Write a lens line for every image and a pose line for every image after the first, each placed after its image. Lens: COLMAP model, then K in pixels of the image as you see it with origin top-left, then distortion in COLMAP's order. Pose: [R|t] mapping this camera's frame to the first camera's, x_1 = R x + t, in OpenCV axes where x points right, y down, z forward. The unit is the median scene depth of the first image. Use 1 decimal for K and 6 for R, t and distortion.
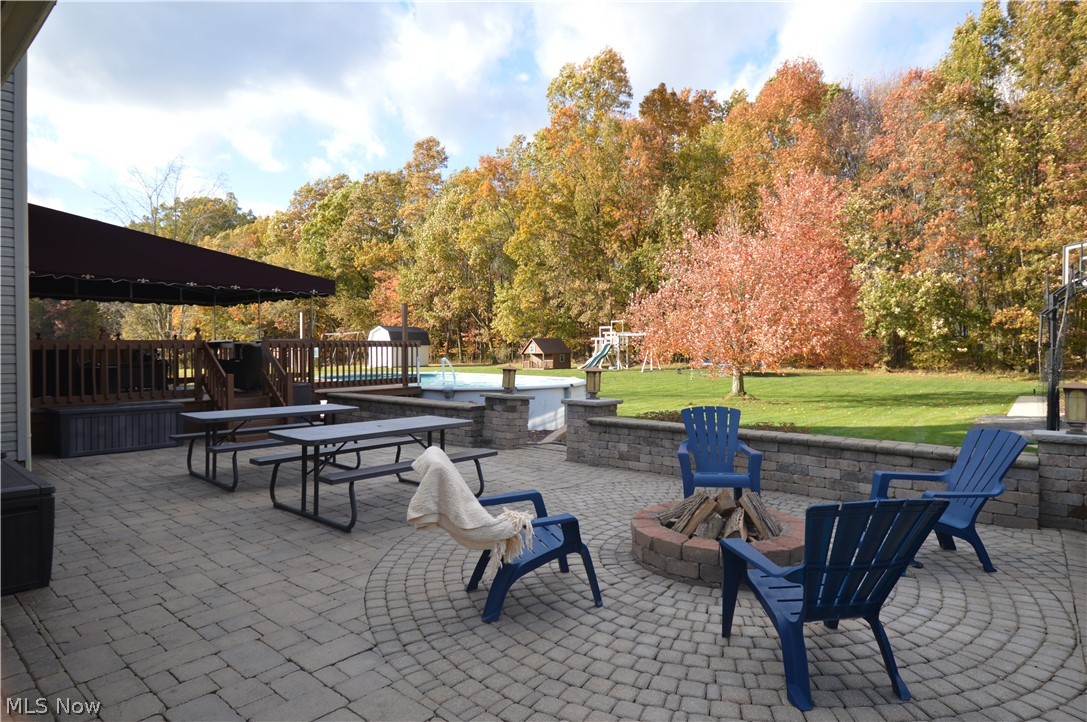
lens RADIAL K [[622.9, 0, 546.6], [0, 622.9, 354.4], [0, 0, 1]] dist [0.029900, -0.040679]
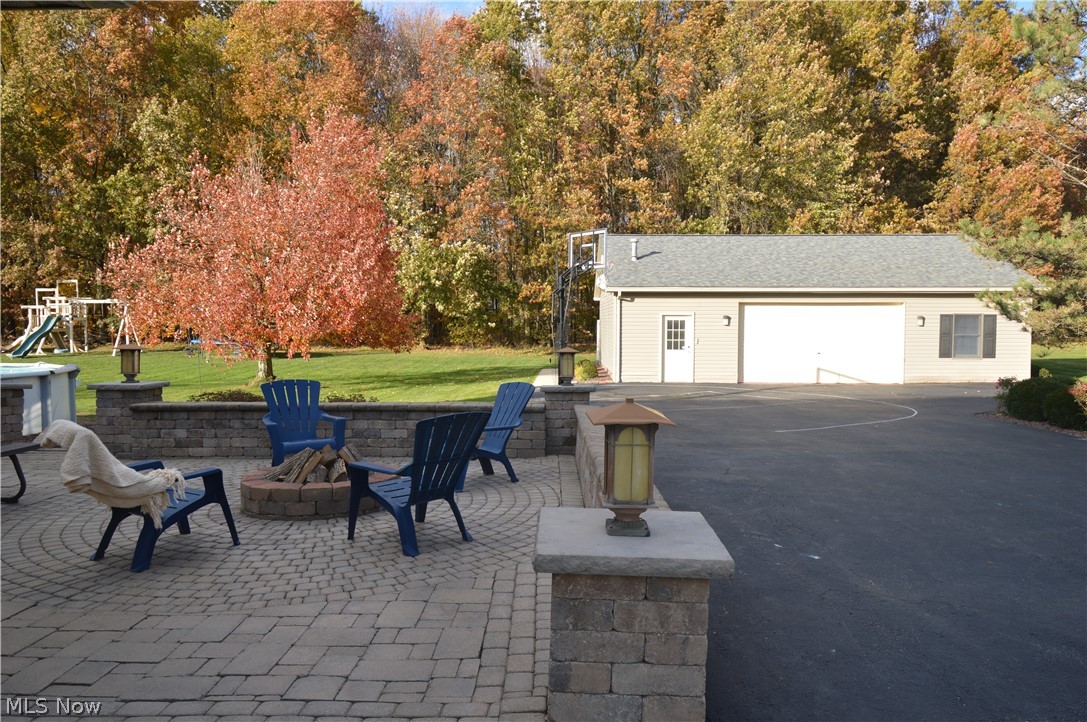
lens RADIAL K [[790.4, 0, 543.5], [0, 790.4, 361.0], [0, 0, 1]] dist [0.003192, 0.002188]
pose [[0.797487, -0.028101, 0.602682, -0.141575], [0.004693, 0.999173, 0.040378, 0.002440], [-0.603318, -0.029373, 0.796959, -0.209505]]
